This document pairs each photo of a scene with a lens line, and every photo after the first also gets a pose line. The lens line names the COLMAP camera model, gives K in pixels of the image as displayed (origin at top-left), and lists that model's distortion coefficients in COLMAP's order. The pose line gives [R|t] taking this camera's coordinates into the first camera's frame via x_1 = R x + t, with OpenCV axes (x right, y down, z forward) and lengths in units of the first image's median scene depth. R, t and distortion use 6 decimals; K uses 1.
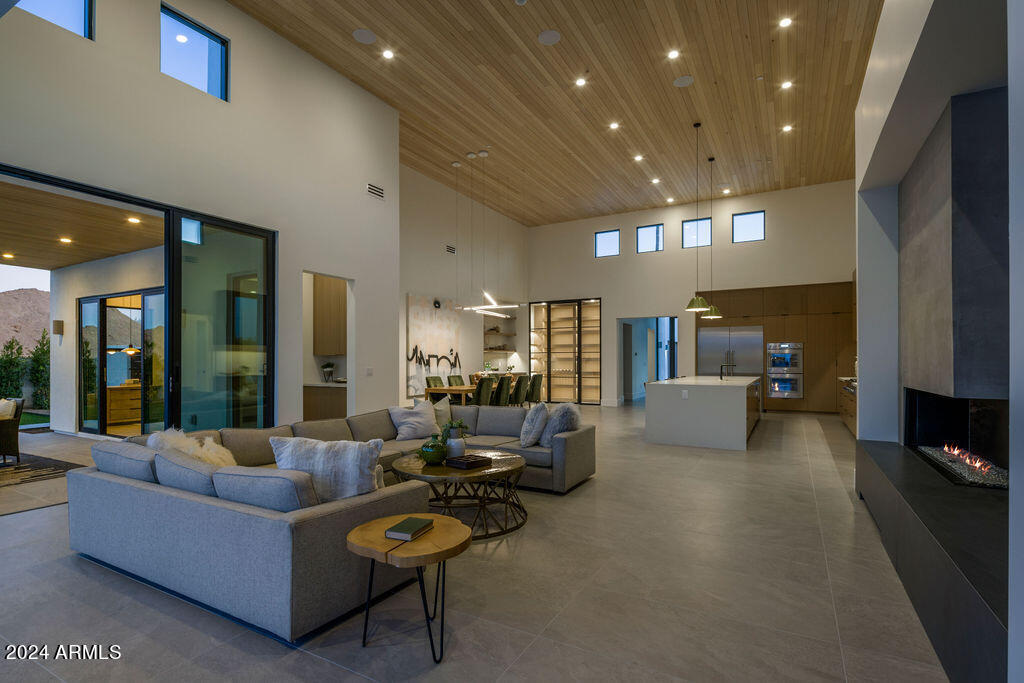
lens RADIAL K [[497.1, 0, 520.0], [0, 497.1, 361.9], [0, 0, 1]] dist [0.001882, -0.000723]
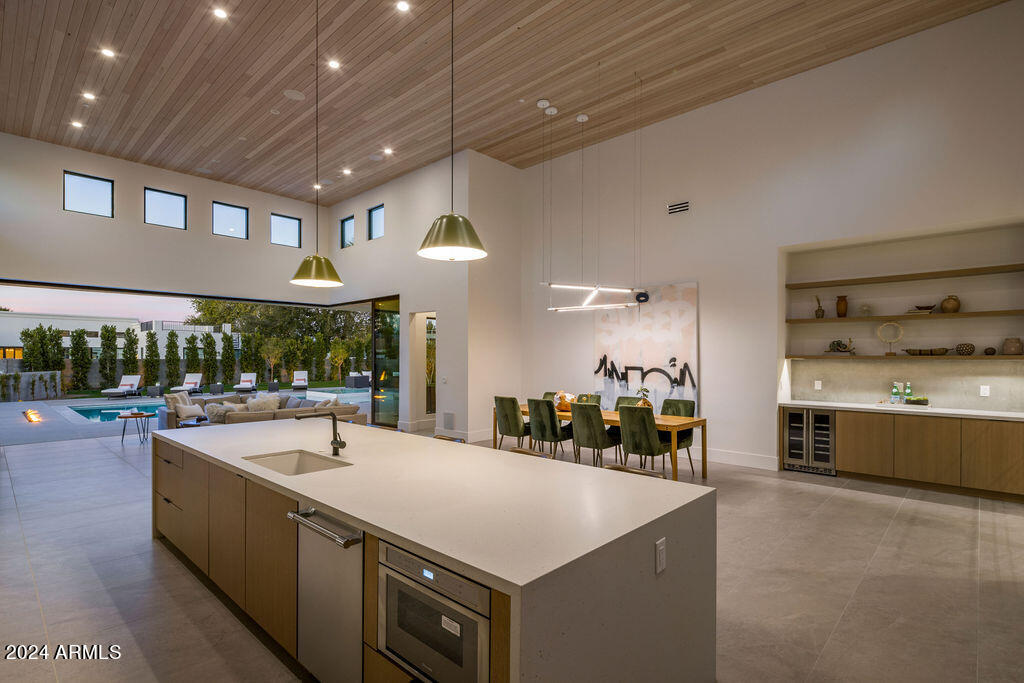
lens RADIAL K [[497.1, 0, 503.6], [0, 497.1, 361.6], [0, 0, 1]] dist [0.001882, -0.000723]
pose [[-0.249457, 0.007089, -0.968360, 0.581406], [-0.000881, 0.999971, 0.007547, -0.026185], [0.968386, 0.002736, -0.249443, 0.970130]]
